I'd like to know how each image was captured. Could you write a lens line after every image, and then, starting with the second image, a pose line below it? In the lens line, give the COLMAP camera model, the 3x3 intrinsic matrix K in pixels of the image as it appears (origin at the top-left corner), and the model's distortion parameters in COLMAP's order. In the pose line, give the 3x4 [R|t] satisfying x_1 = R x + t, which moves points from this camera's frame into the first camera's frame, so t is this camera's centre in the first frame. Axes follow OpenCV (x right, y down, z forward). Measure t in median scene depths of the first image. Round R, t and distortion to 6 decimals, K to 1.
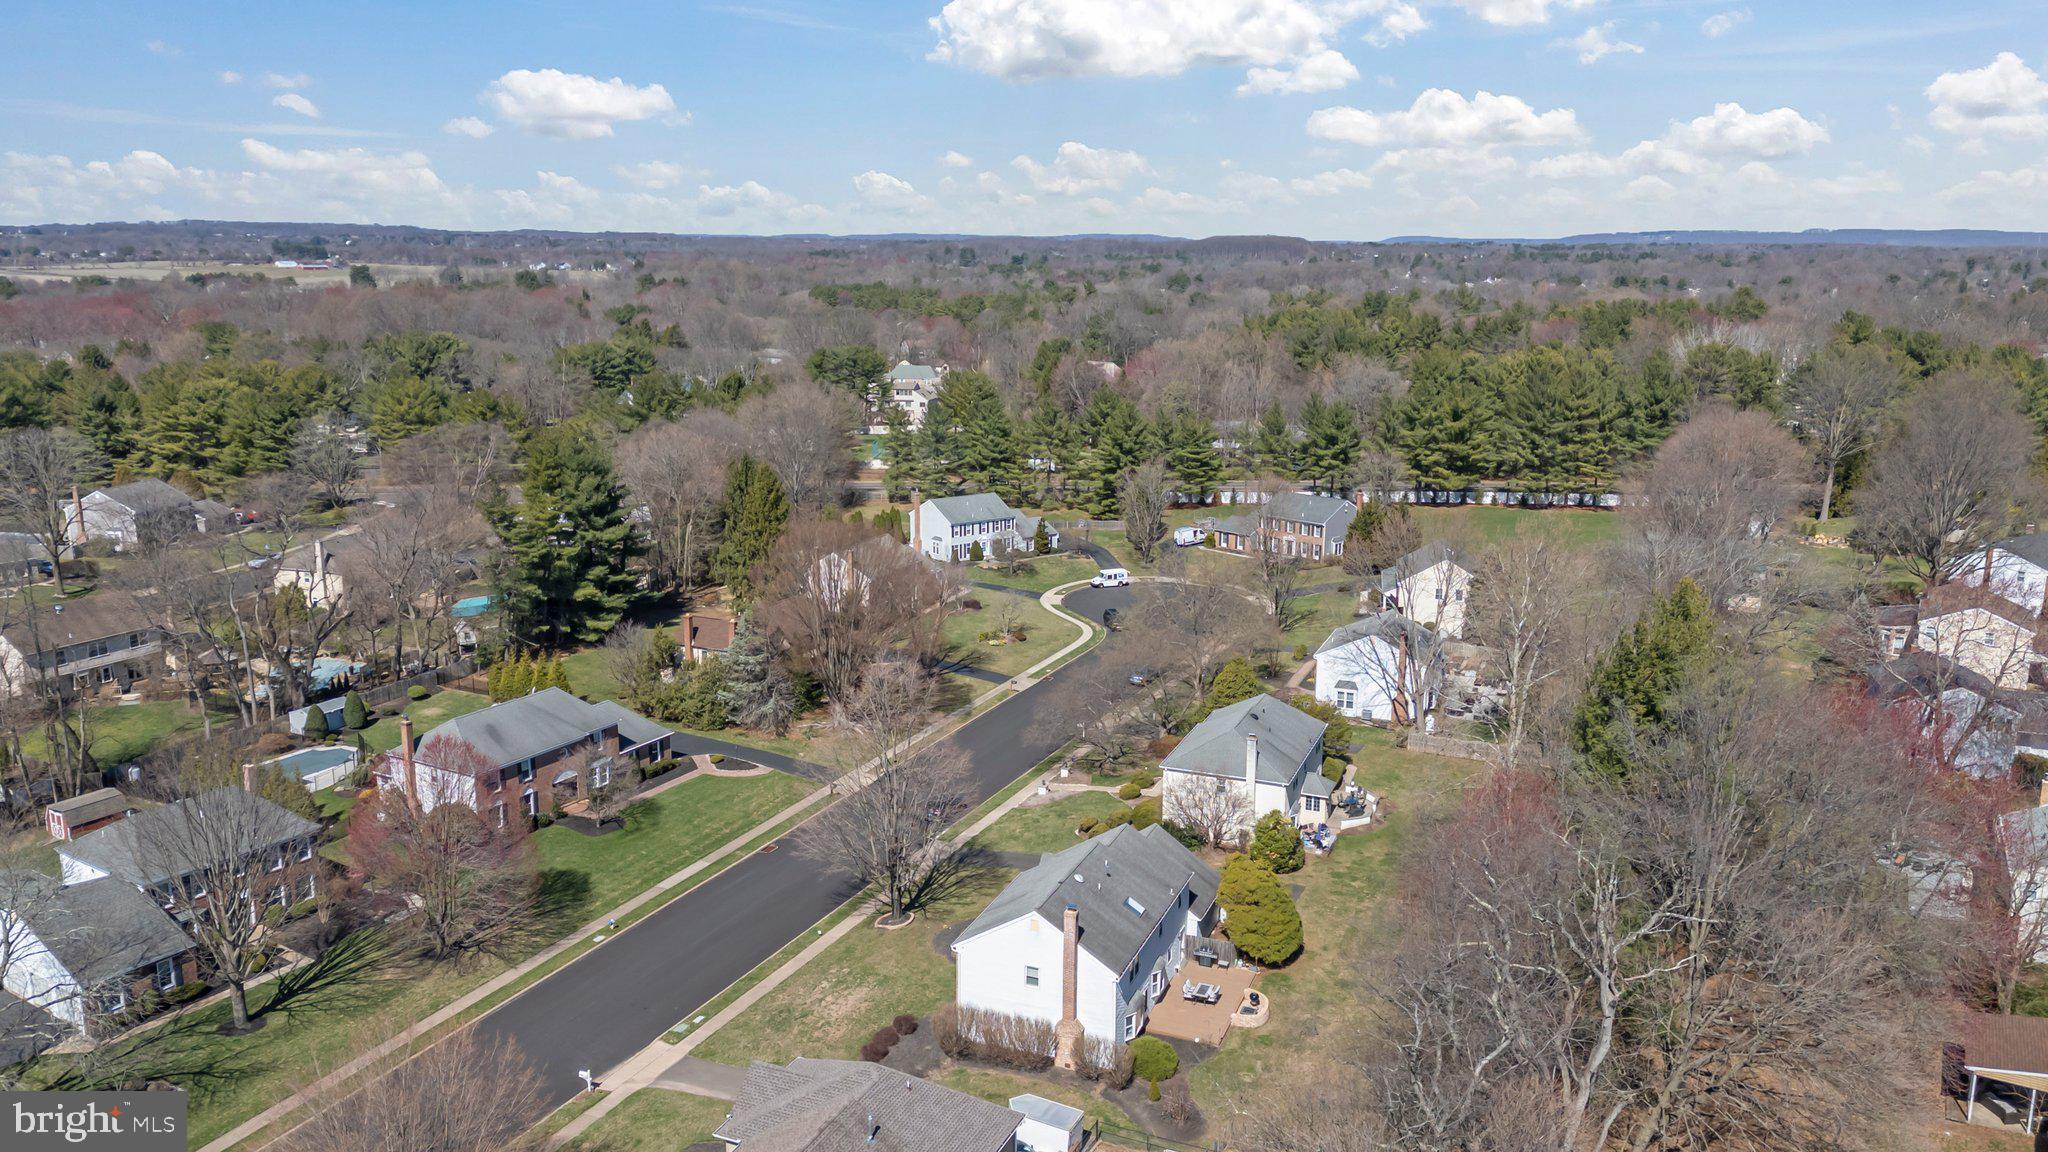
lens RADIAL K [[1509.8, 0, 1025.1], [0, 1509.8, 545.7], [0, 0, 1]] dist [0.080380, -0.087096]
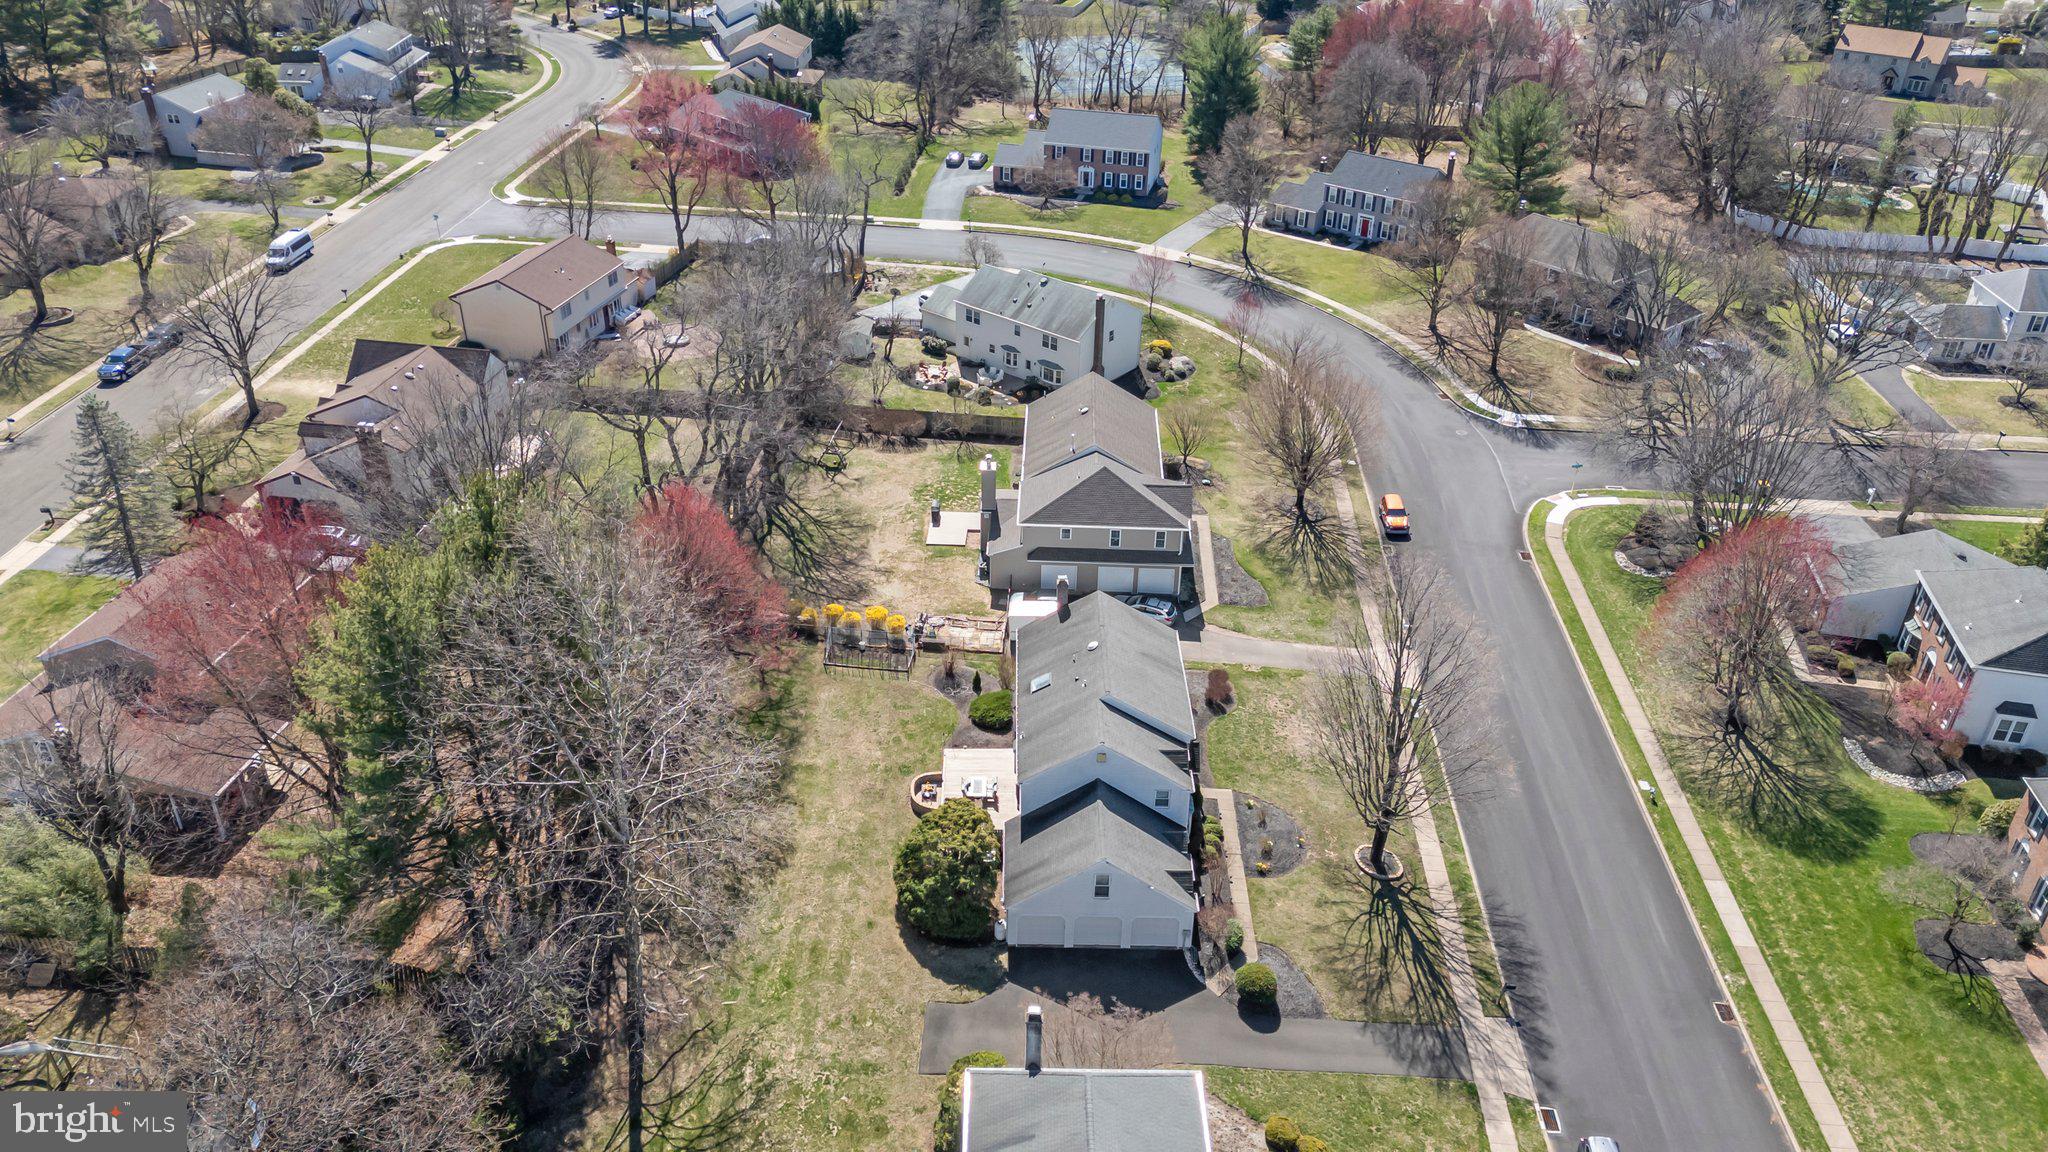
lens RADIAL K [[1496.5, 0, 1022.5], [0, 1496.5, 566.6], [0, 0, 1]] dist [0.083960, -0.075977]
pose [[-0.929316, 0.170771, -0.327427, 0.290290], [-0.093450, 0.749042, 0.655898, -0.340887], [0.357265, 0.640135, -0.680139, 1.194794]]
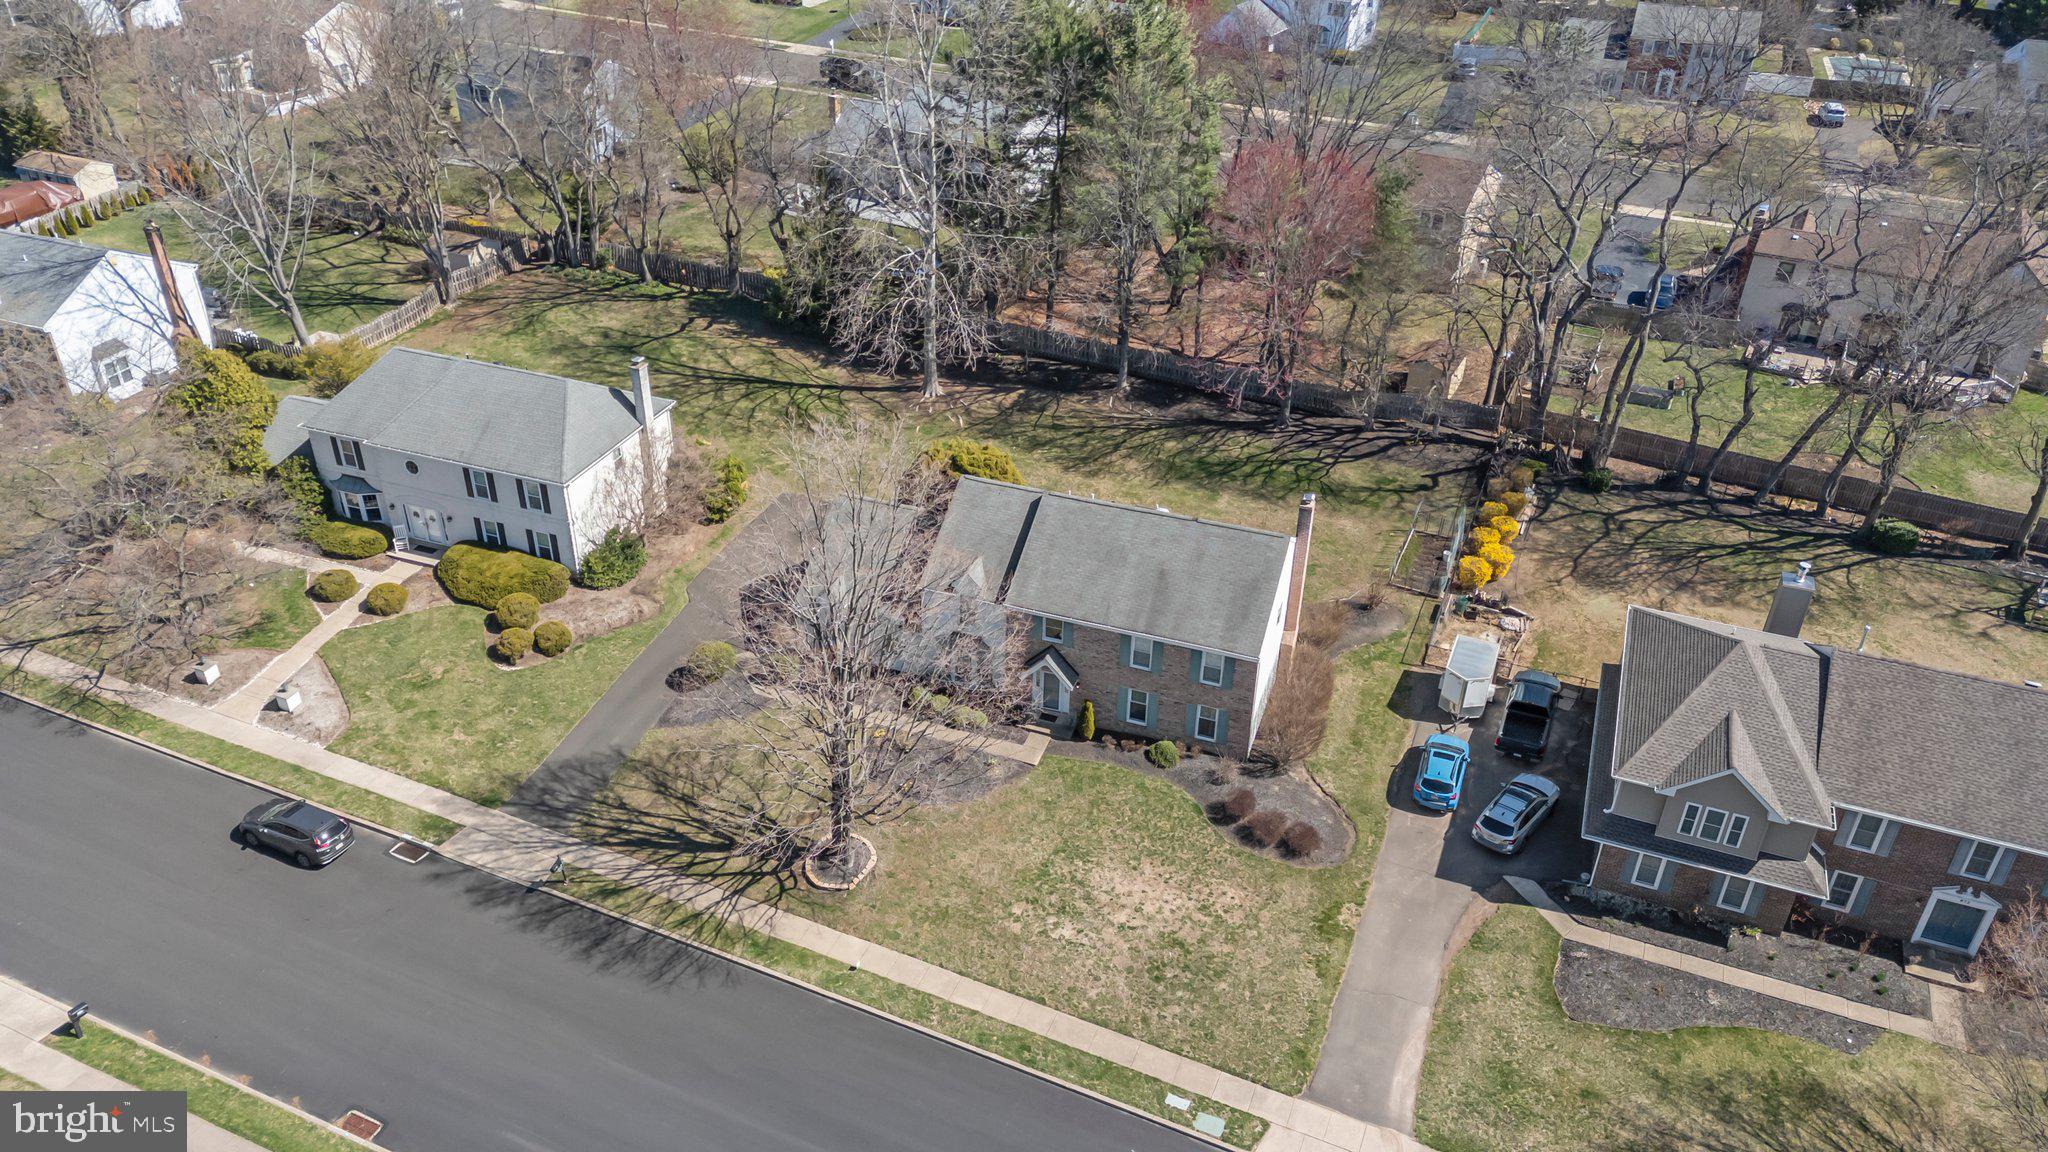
lens RADIAL K [[1496.5, 0, 1022.5], [0, 1496.5, 566.6], [0, 0, 1]] dist [0.083960, -0.075977]
pose [[-0.030855, -0.530773, 0.846952, -0.438542], [0.172880, 0.831751, 0.527544, -0.114634], [-0.984459, 0.162698, 0.066096, 0.754652]]
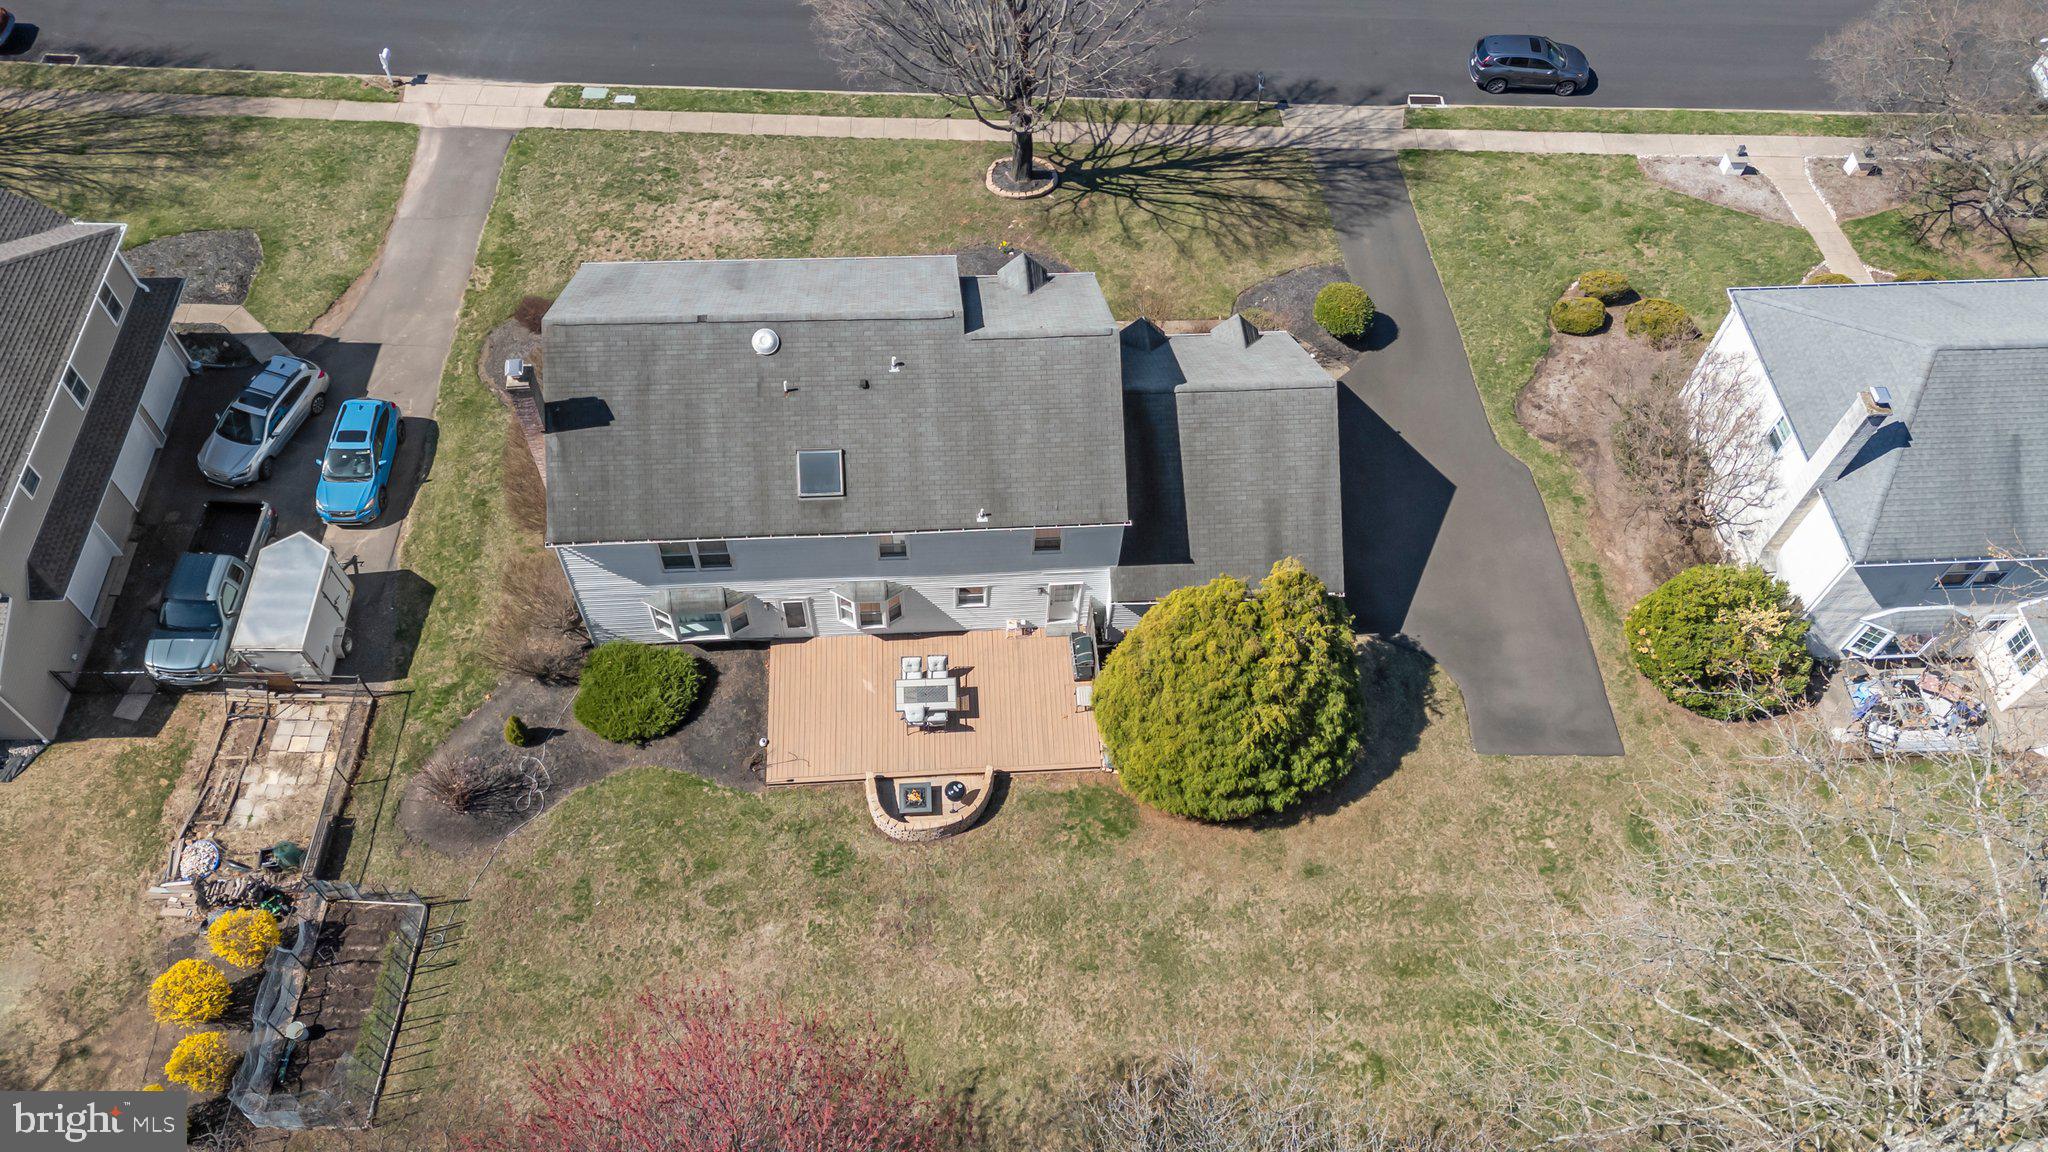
lens RADIAL K [[1496.5, 0, 1022.5], [0, 1496.5, 566.6], [0, 0, 1]] dist [0.083960, -0.075977]
pose [[0.427480, 0.753600, -0.499348, 0.251929], [-0.200727, 0.617695, 0.760369, -0.068817], [0.881459, -0.224810, 0.415320, 0.639580]]
